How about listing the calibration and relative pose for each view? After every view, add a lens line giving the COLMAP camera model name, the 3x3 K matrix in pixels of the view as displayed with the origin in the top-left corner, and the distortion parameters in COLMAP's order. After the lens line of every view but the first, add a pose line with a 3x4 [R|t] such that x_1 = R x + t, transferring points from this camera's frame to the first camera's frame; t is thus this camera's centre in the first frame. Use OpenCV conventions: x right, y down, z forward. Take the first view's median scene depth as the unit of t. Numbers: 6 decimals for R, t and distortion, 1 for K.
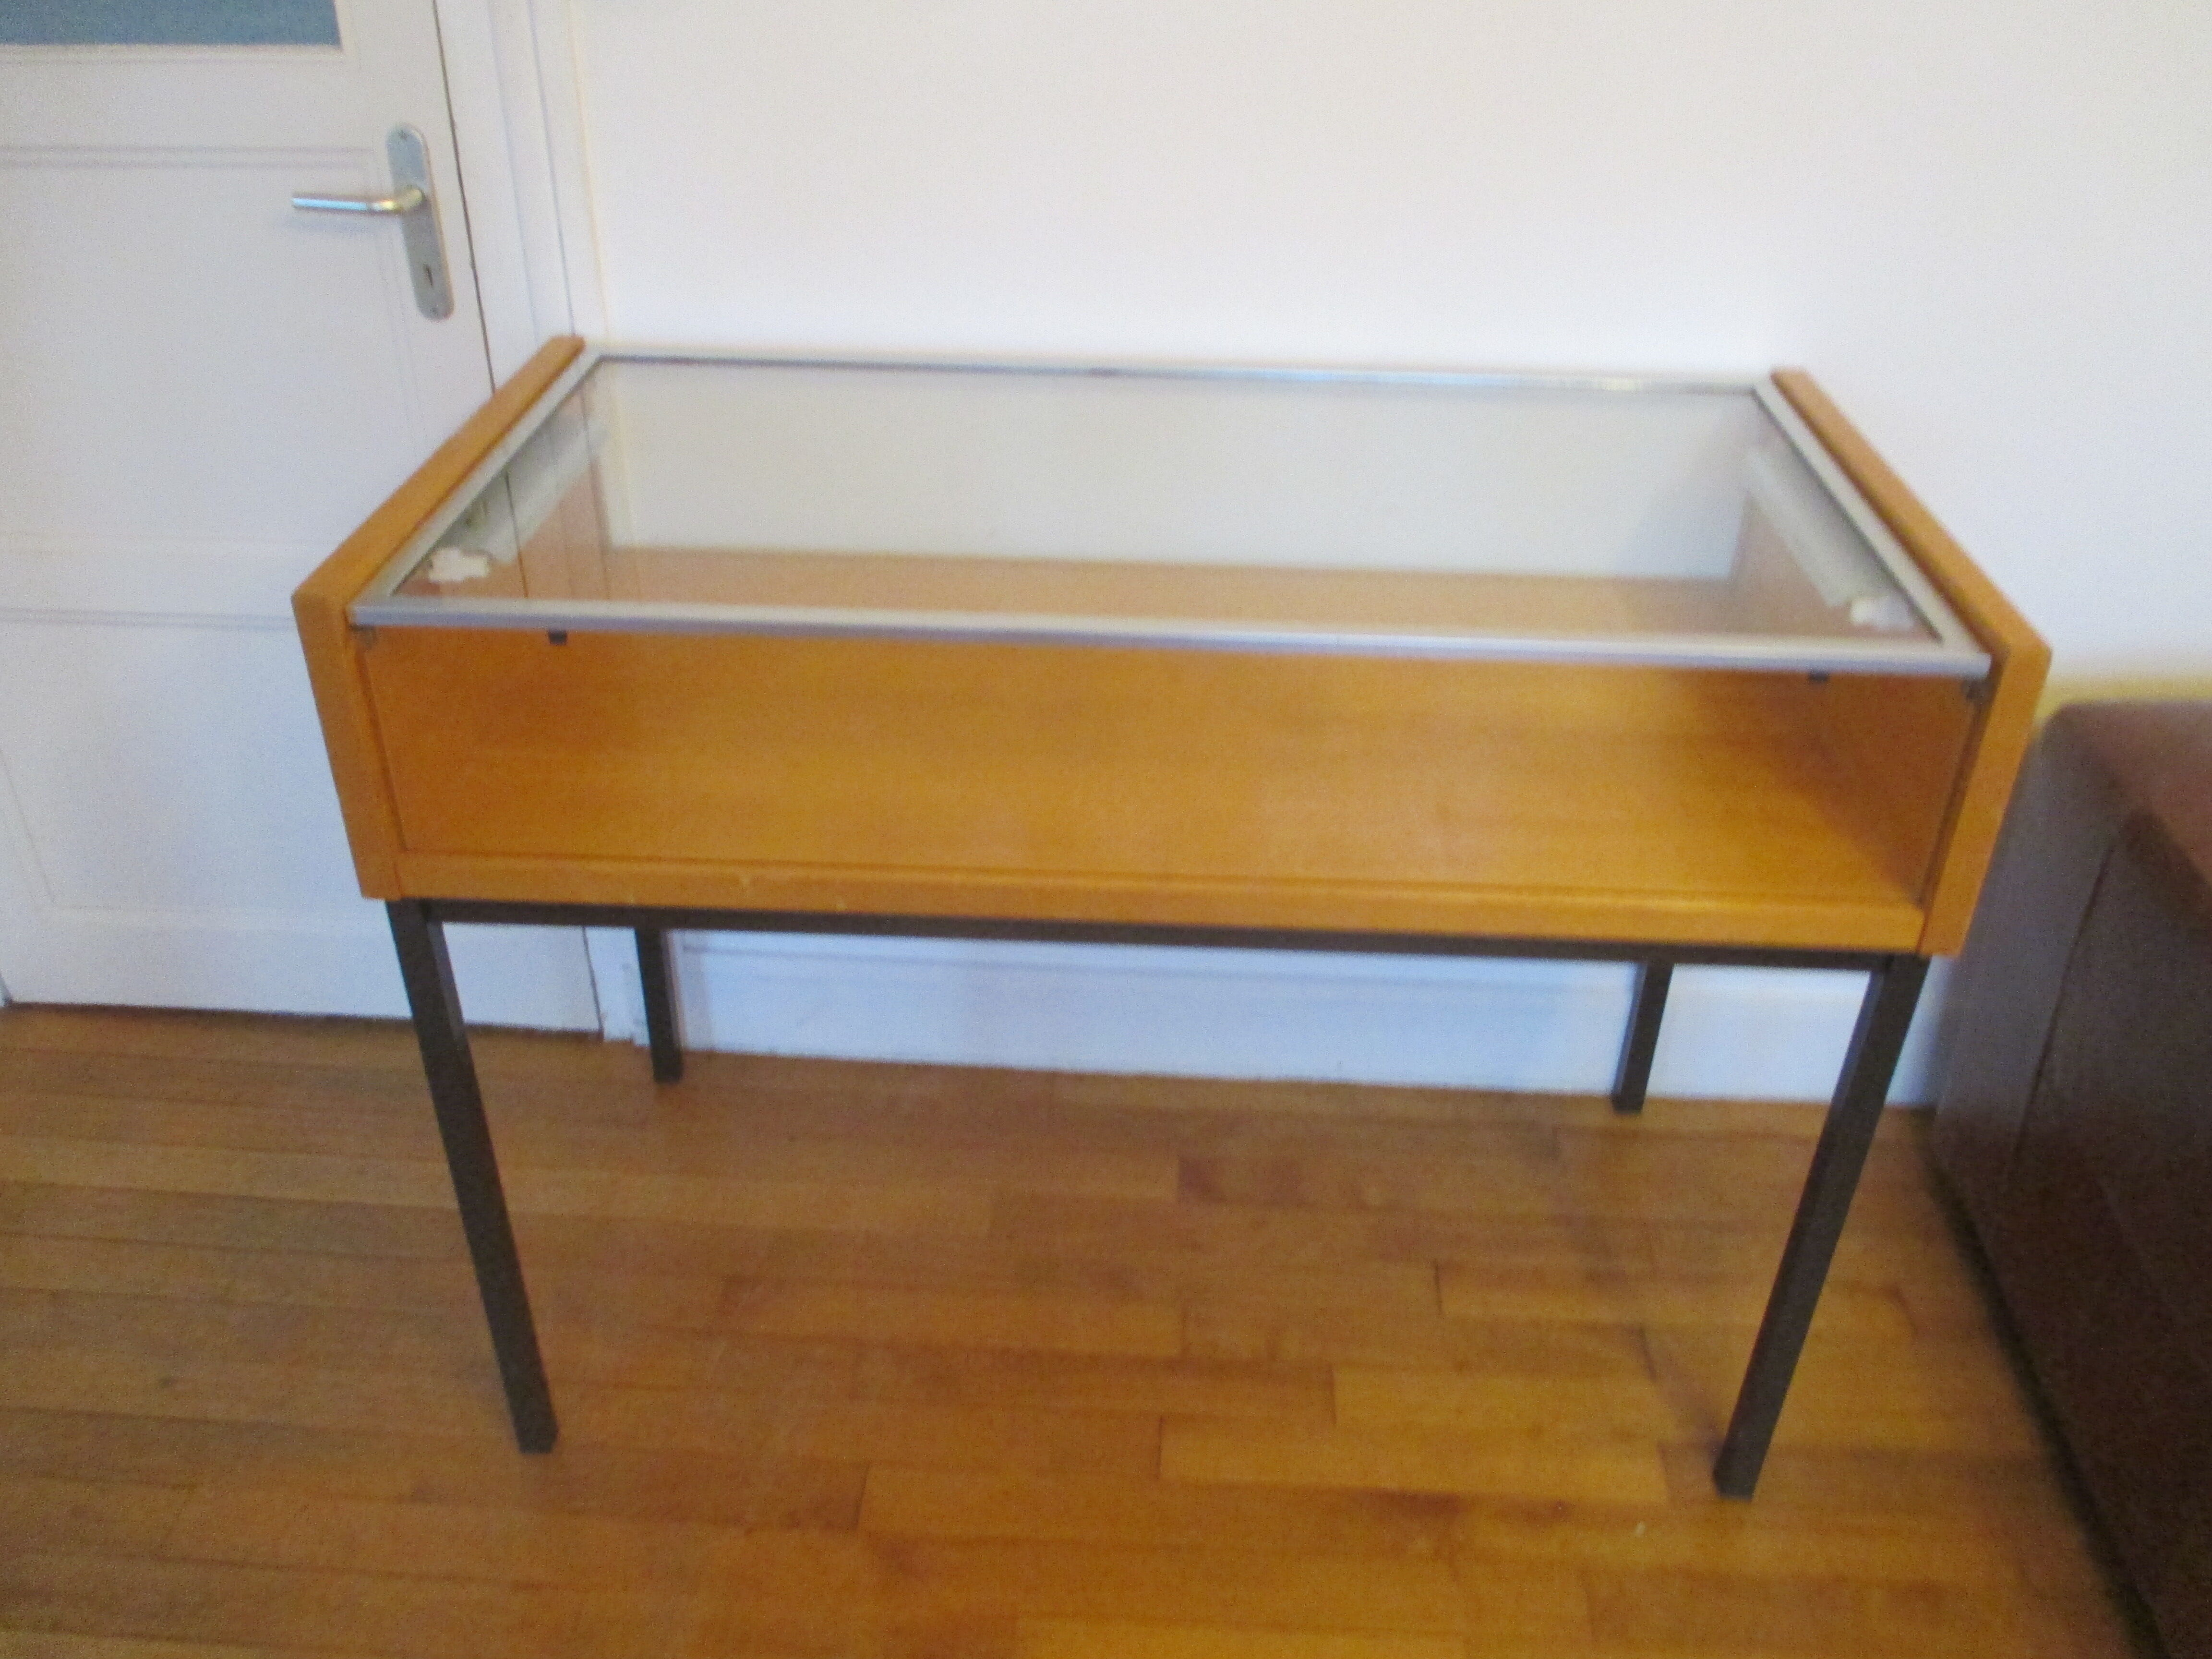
lens RADIAL K [[1816.4, 0, 1101.0], [0, 1816.4, 802.0], [0, 0, 1]] dist [-0.039753, 0.000324]
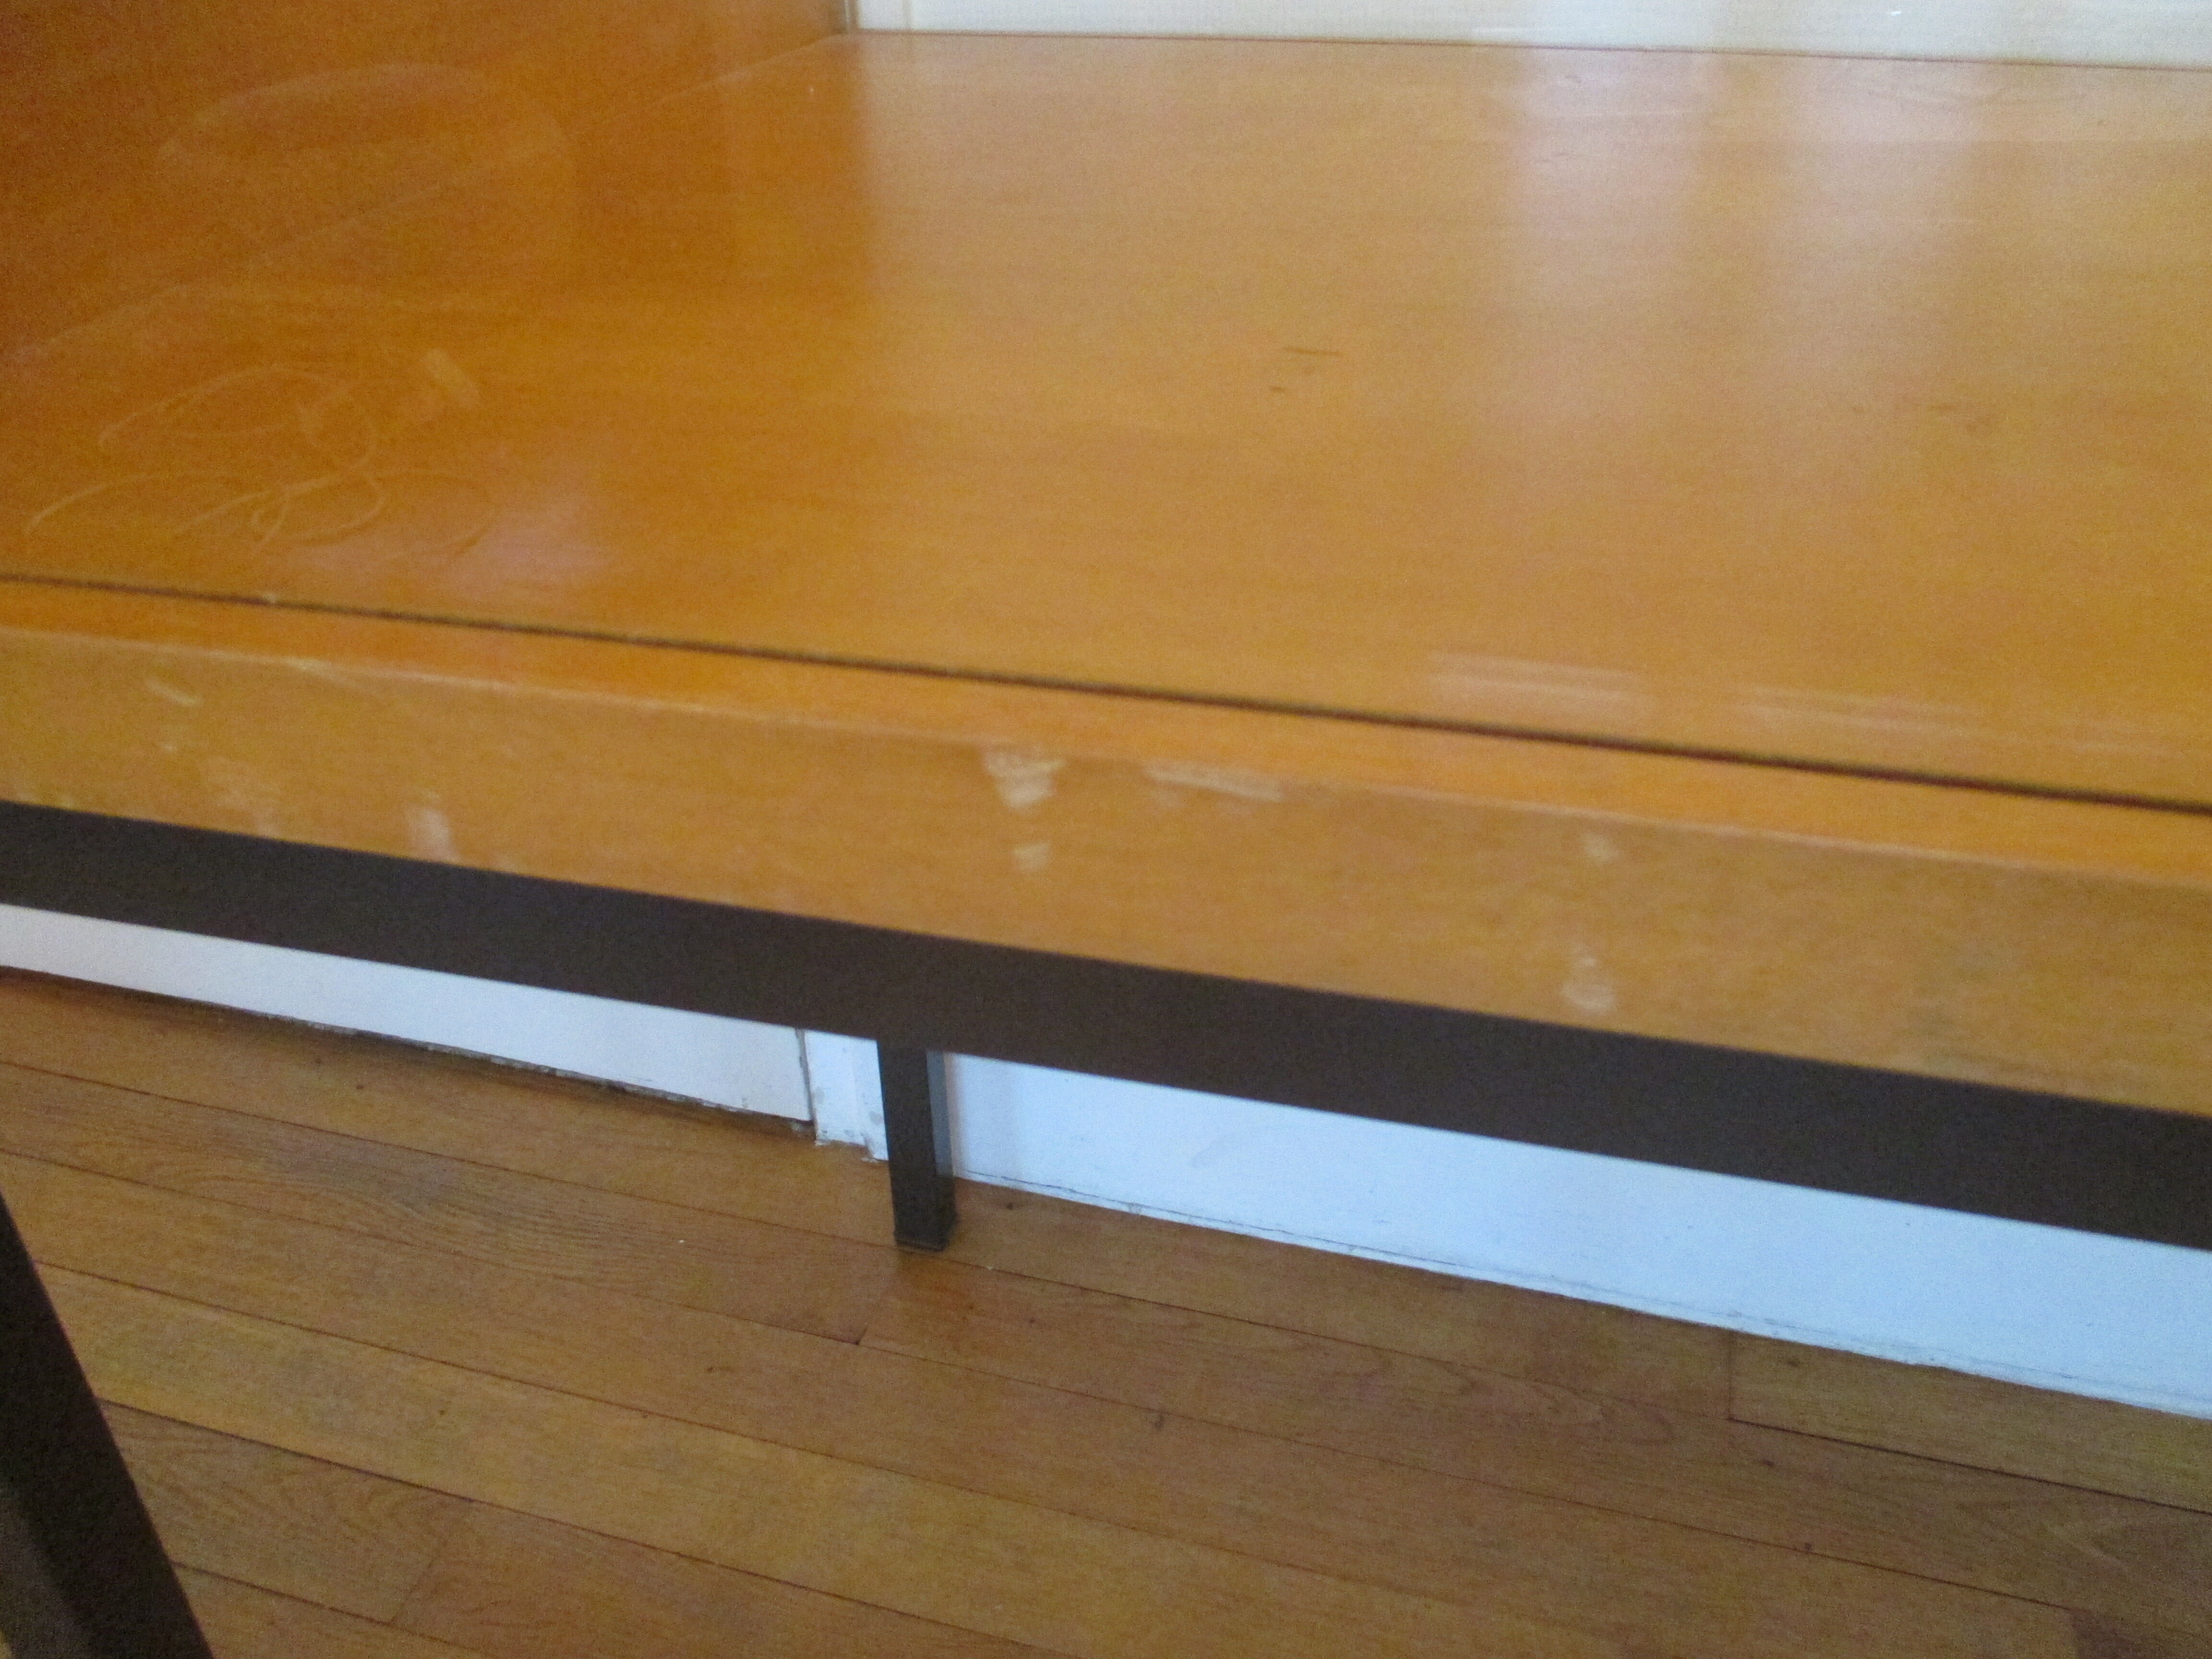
lens RADIAL K [[1805.5, 0, 1111.5], [0, 1805.5, 780.3], [0, 0, 1]] dist [-0.041147, 0.010545]
pose [[0.974618, 0.080768, -0.208795, -0.117799], [-0.085523, 0.996240, -0.013828, 0.036495], [0.206893, 0.031334, 0.977862, 0.644495]]
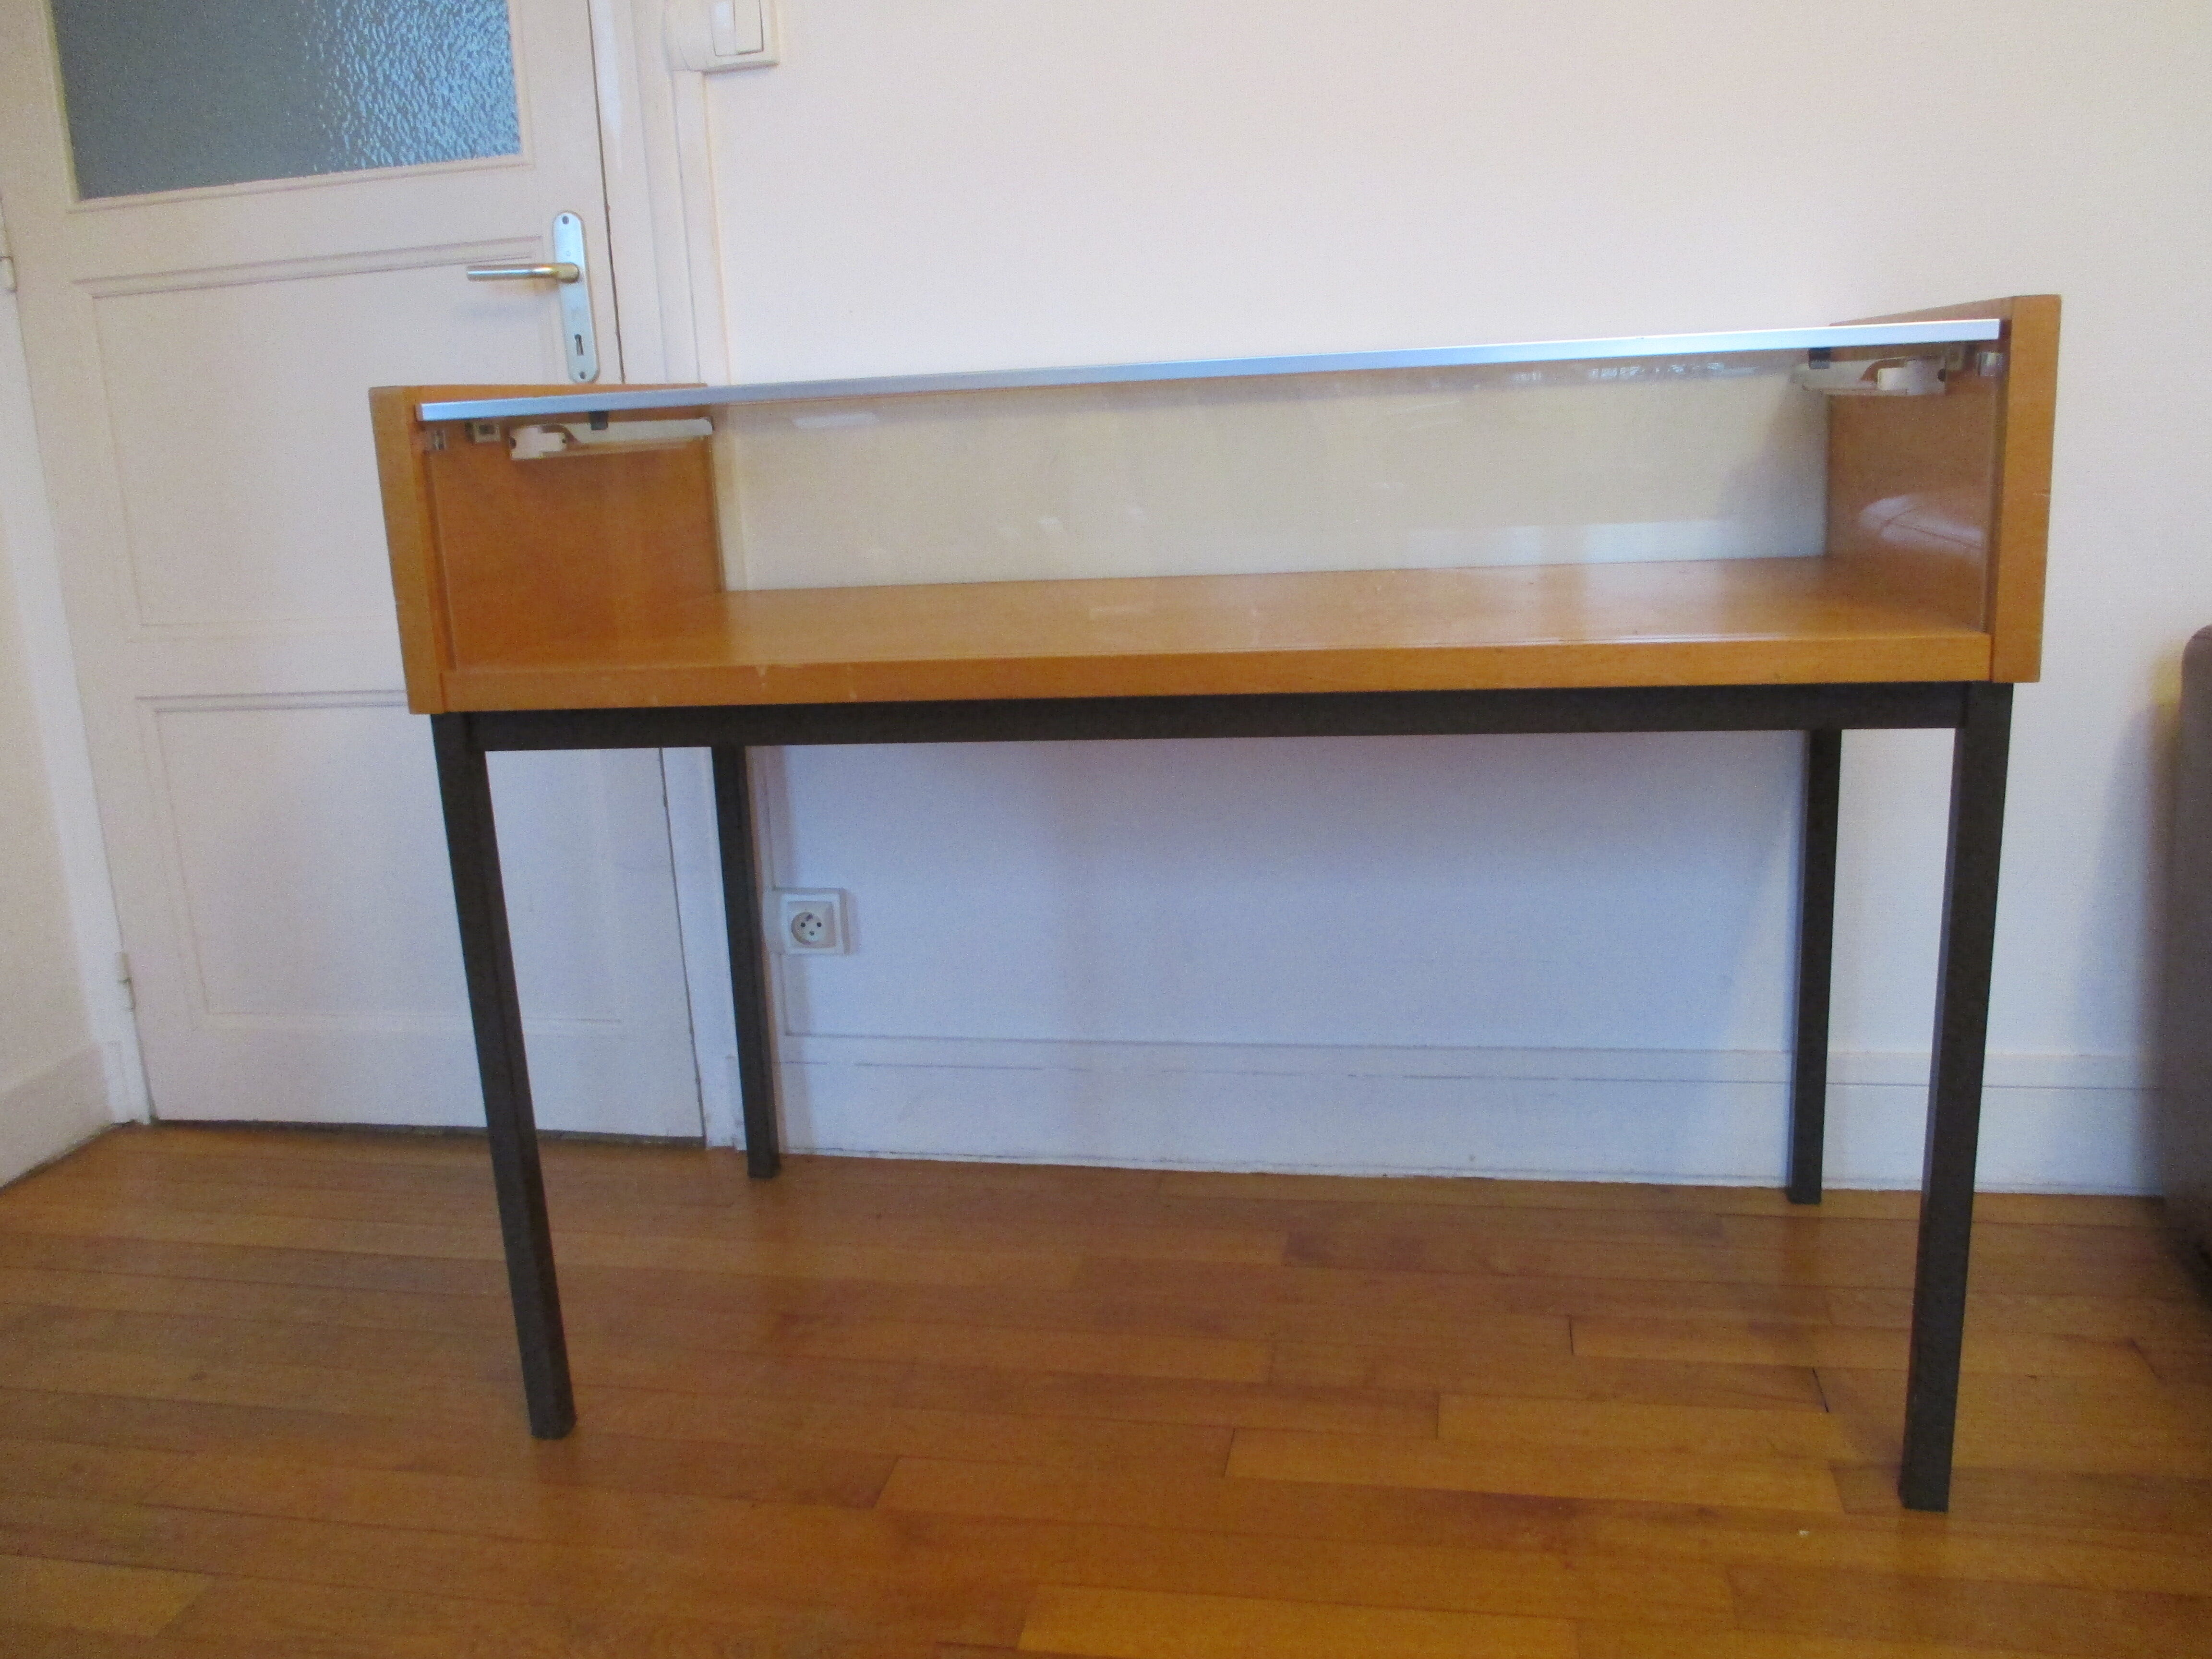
lens RADIAL K [[1824.8, 0, 1106.0], [0, 1824.8, 829.5], [0, 0, 1]] dist [-0.042371, -0.002423]
pose [[0.988344, -0.030909, -0.149069, 0.111645], [-0.018241, 0.948077, -0.317517, 0.346846], [0.151143, 0.316535, 0.936462, 0.079654]]
